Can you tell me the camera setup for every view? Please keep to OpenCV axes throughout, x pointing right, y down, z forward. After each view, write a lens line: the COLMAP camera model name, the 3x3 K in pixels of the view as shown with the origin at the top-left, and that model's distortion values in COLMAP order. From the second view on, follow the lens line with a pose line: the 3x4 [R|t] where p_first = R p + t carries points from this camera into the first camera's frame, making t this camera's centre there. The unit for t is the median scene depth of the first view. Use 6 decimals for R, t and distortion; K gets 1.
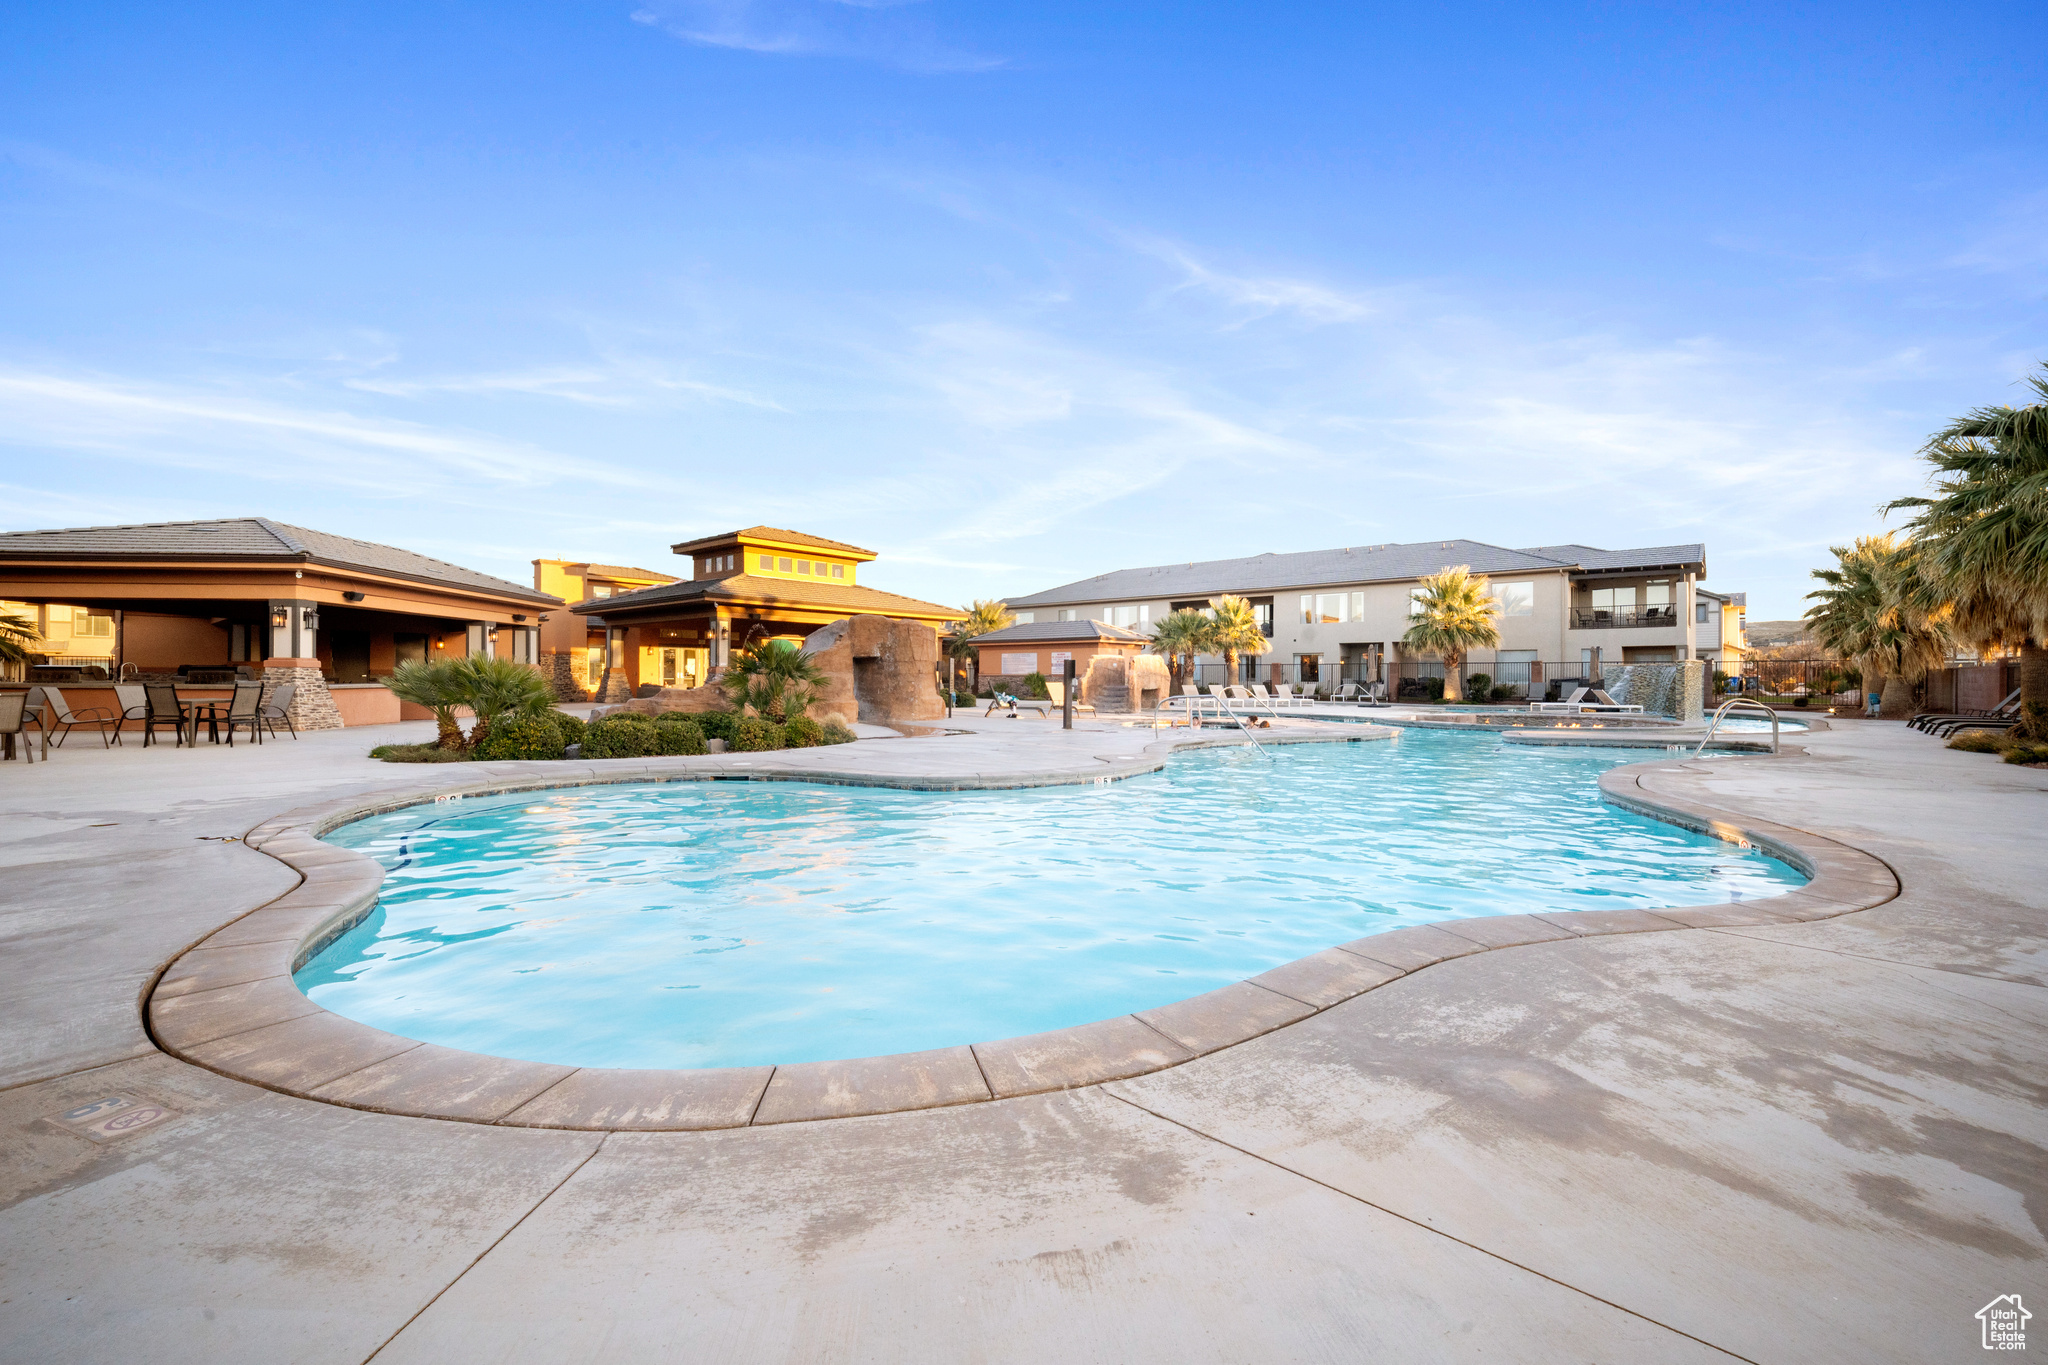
lens RADIAL K [[851.8, 0, 1030.3], [0, 851.8, 668.9], [0, 0, 1]] dist [0.000145, 0.000004]
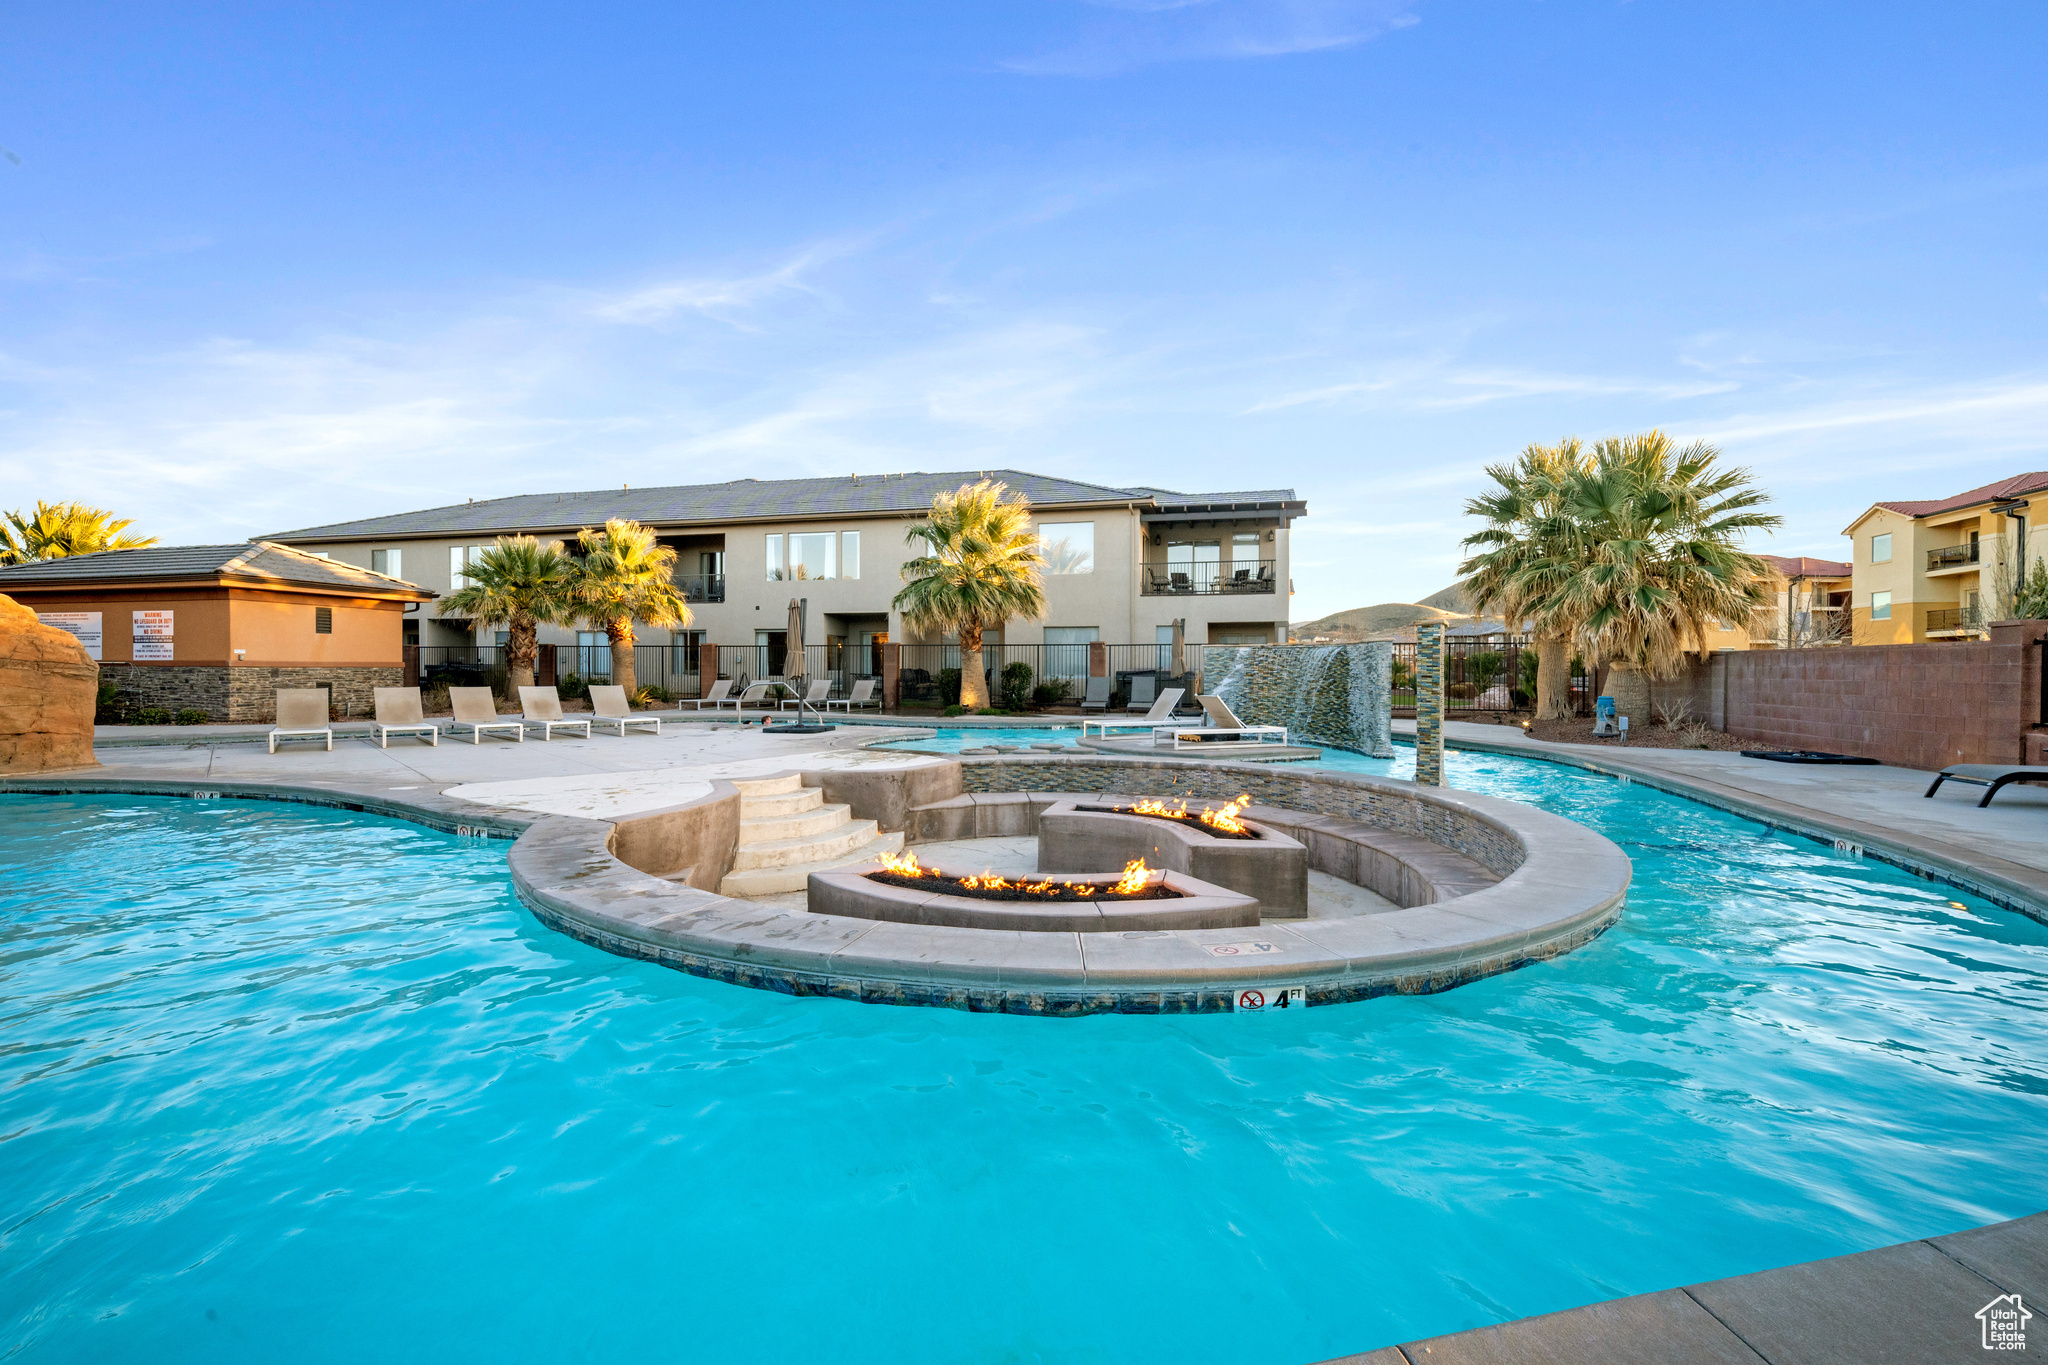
lens RADIAL K [[851.8, 0, 1030.3], [0, 851.8, 668.9], [0, 0, 1]] dist [0.000145, 0.000004]
pose [[0.896927, 0.000838, 0.442178, 0.270201], [-0.005285, 0.999947, 0.008824, 0.004861], [-0.442148, -0.010252, 0.896884, 0.455310]]
